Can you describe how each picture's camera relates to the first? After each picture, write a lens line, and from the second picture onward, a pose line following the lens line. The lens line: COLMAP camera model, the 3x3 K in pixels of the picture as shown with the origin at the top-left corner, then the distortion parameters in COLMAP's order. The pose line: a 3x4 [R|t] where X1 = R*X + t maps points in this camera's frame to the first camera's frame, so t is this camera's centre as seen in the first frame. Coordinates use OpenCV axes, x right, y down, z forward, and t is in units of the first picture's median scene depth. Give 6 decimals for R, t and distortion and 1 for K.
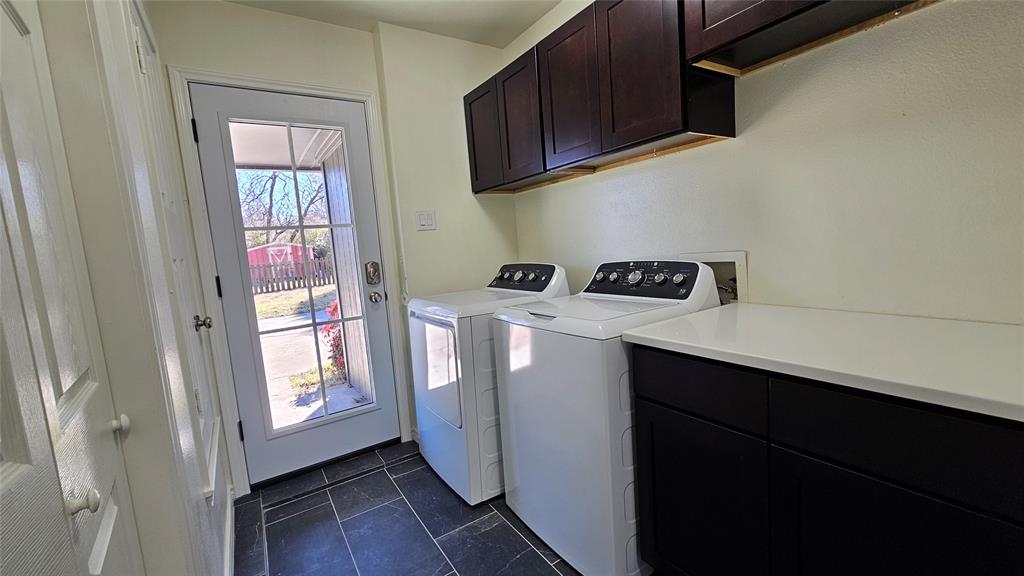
lens RADIAL K [[417.3, 0, 509.6], [0, 417.3, 287.8], [0, 0, 1]] dist [0.000810, 0.000076]
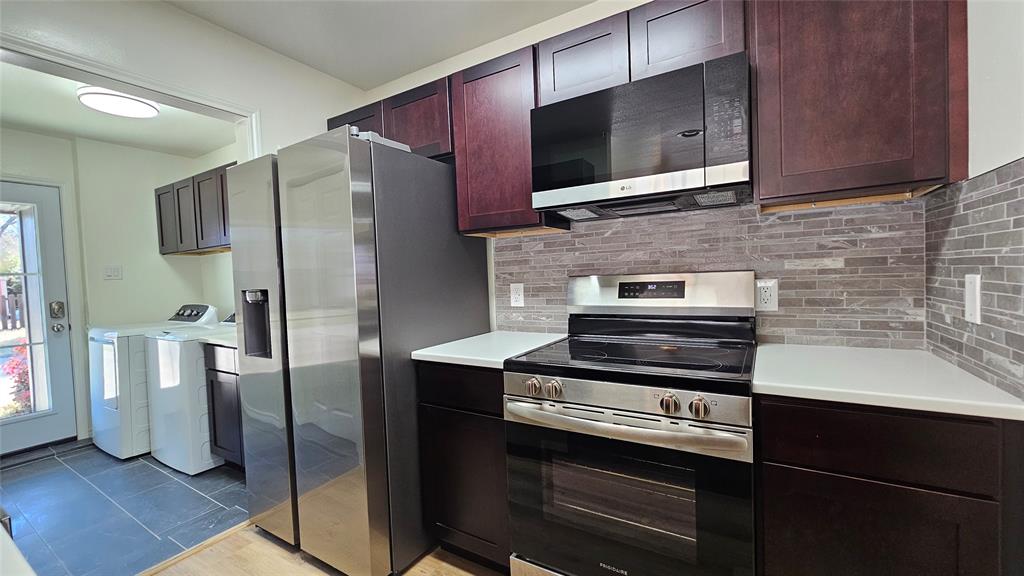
lens RADIAL K [[417.3, 0, 511.8], [0, 417.3, 289.9], [0, 0, 1]] dist [0.000810, 0.000076]
pose [[0.904745, 0.028090, 0.425026, 0.422802], [0.012911, 0.995556, -0.093280, 0.045142], [-0.425758, 0.089882, 0.900362, -0.839640]]
